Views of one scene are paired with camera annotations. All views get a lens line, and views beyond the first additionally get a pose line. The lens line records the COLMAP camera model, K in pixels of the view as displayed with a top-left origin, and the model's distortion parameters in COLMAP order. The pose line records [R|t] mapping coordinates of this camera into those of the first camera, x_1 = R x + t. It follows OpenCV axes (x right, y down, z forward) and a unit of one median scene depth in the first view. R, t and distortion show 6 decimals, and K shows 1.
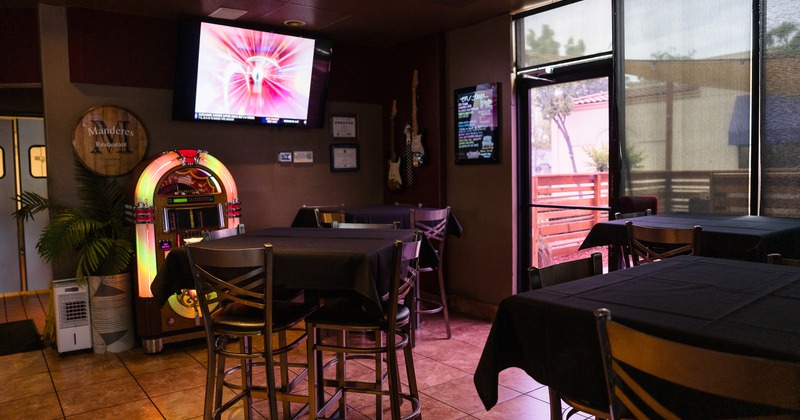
lens RADIAL K [[578.4, 0, 400.3], [0, 578.4, 201.1], [0, 0, 1]] dist [-0.148338, 0.076928]
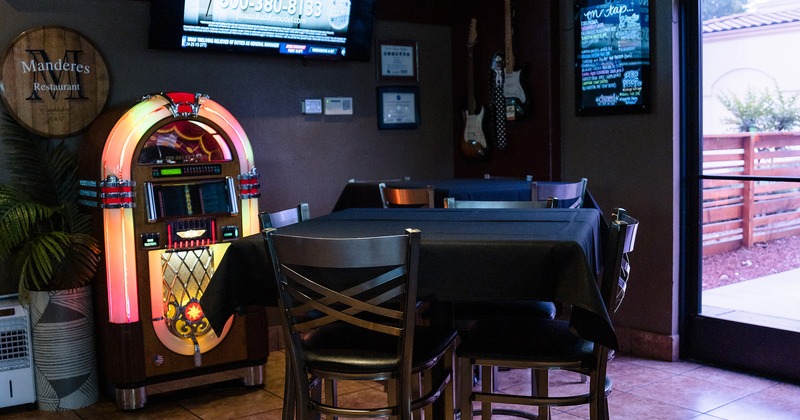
lens RADIAL K [[854.2, 0, 400.0], [0, 854.2, 210.0], [0, 0, 1]] dist [-0.149577, 0.022917]
pose [[0.999811, -0.007554, -0.017894, -0.105727], [0.008131, 0.999442, 0.032407, 0.012236], [0.017639, -0.032546, 0.999315, 0.047307]]
